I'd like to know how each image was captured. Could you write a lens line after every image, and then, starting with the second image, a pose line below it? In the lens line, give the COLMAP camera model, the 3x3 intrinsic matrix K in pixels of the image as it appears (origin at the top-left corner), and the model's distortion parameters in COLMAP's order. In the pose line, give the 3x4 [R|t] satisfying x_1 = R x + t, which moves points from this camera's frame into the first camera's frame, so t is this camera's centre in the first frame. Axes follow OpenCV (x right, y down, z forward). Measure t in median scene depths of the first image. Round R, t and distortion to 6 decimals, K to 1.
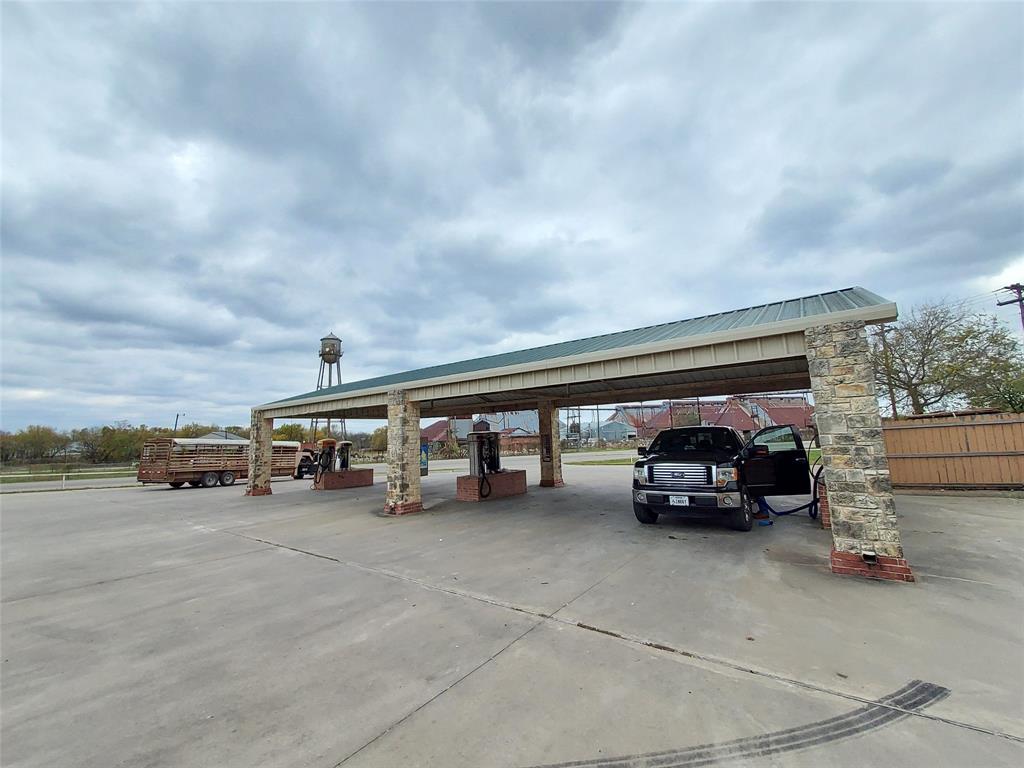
lens RADIAL K [[408.7, 0, 512.3], [0, 408.7, 372.7], [0, 0, 1]] dist [0.002661, 0.000285]
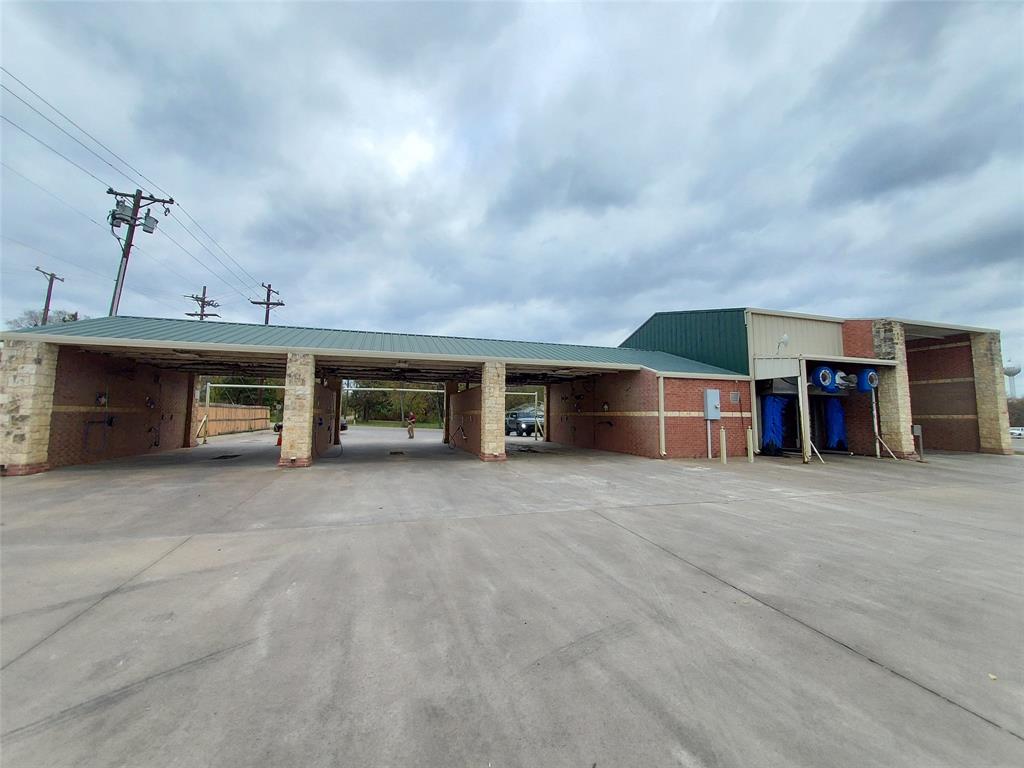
lens RADIAL K [[408.7, 0, 512.3], [0, 408.7, 372.7], [0, 0, 1]] dist [0.002661, 0.000285]
pose [[-0.565655, -0.028336, -0.824155, -0.371682], [0.126678, 0.984561, -0.120797, 0.213549], [0.814854, -0.172732, -0.553332, 1.608239]]
